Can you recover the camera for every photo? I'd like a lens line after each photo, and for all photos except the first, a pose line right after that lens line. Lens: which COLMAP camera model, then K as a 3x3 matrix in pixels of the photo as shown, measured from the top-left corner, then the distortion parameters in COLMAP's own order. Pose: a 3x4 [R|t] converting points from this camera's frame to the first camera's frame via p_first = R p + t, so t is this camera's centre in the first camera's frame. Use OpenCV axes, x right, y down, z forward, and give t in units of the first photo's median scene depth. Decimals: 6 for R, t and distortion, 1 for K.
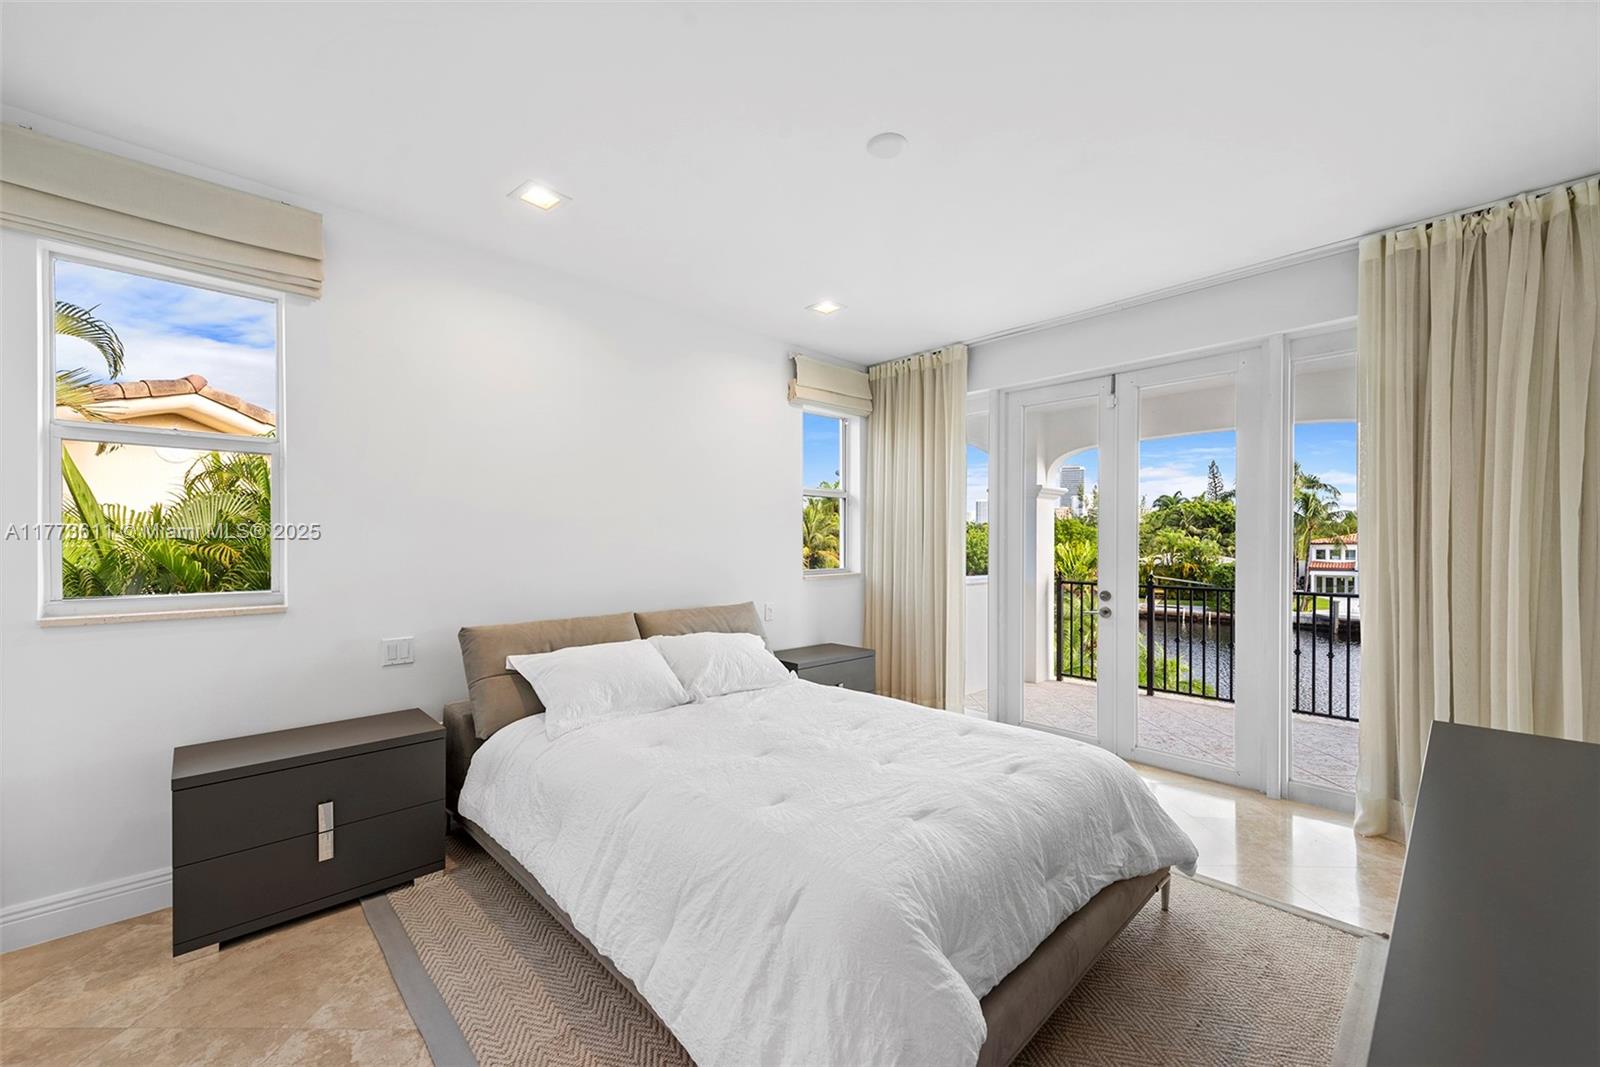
lens RADIAL K [[634.7, 0, 791.0], [0, 634.7, 540.2], [0, 0, 1]] dist [0.012122, 0.000218]
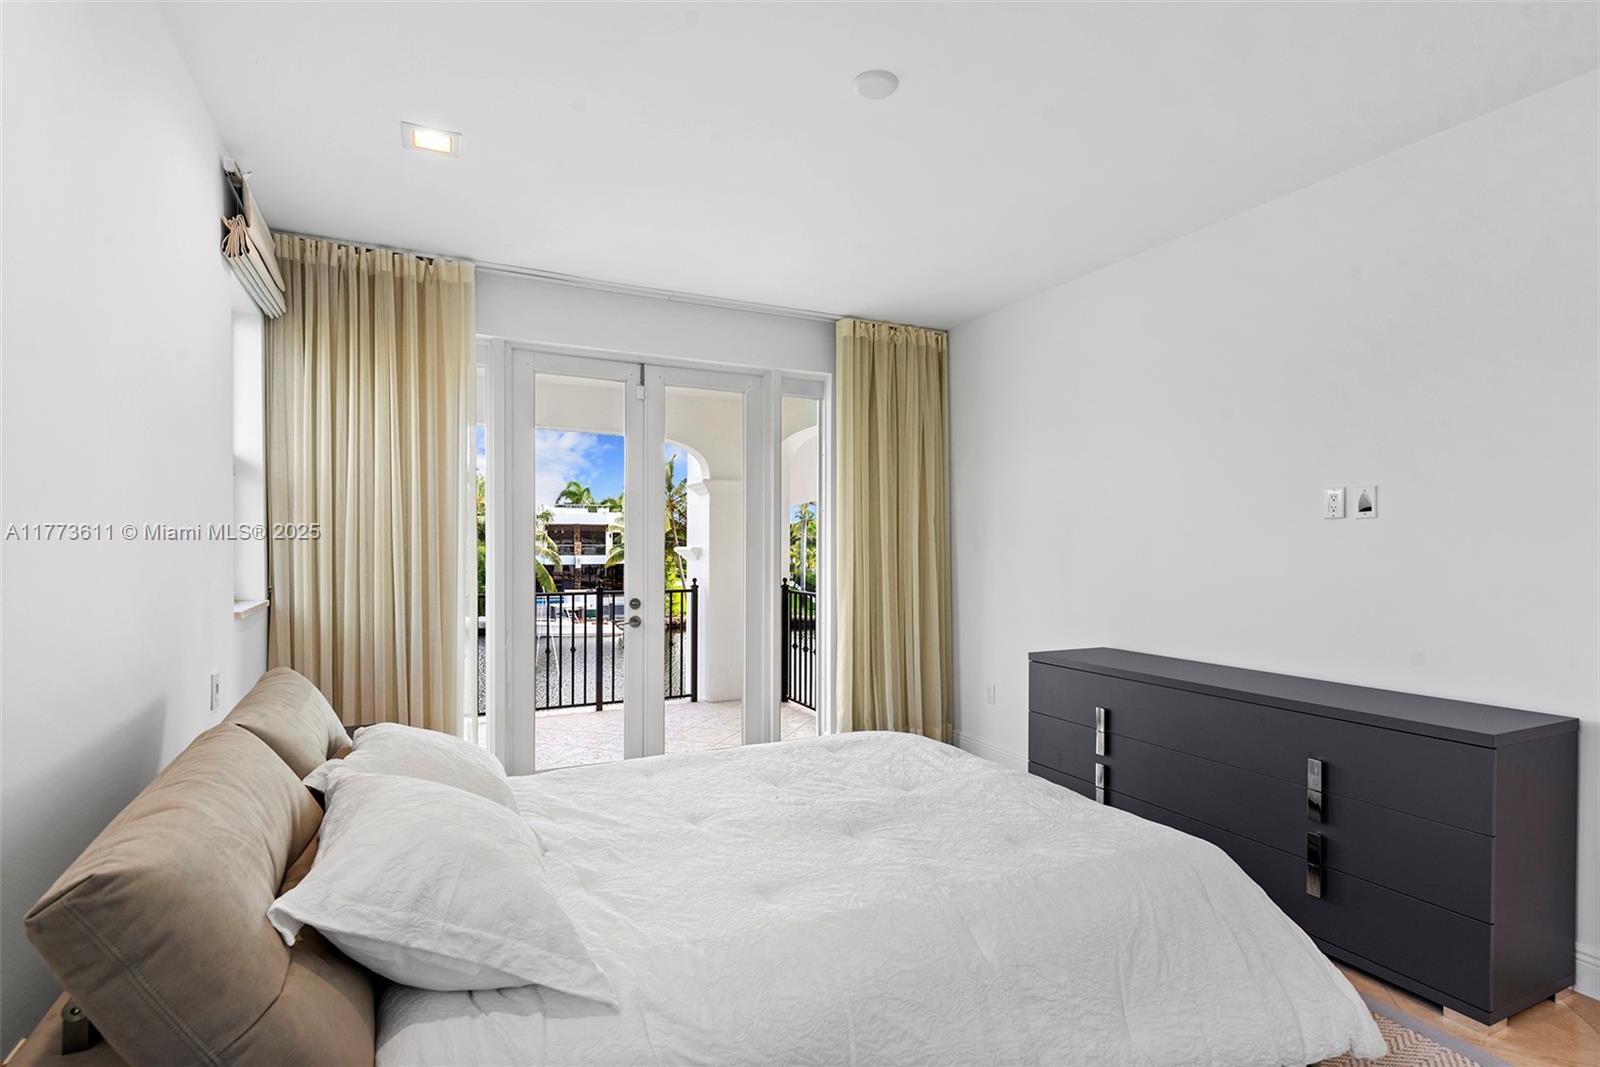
lens RADIAL K [[774.0, 0, 798.8], [0, 774.0, 554.7], [0, 0, 1]] dist [0.022822, -0.000137]
pose [[0.306643, -0.011926, 0.951750, -0.447794], [-0.003844, 0.999898, 0.013767, 0.000457], [-0.951817, -0.007880, 0.306566, 0.390679]]
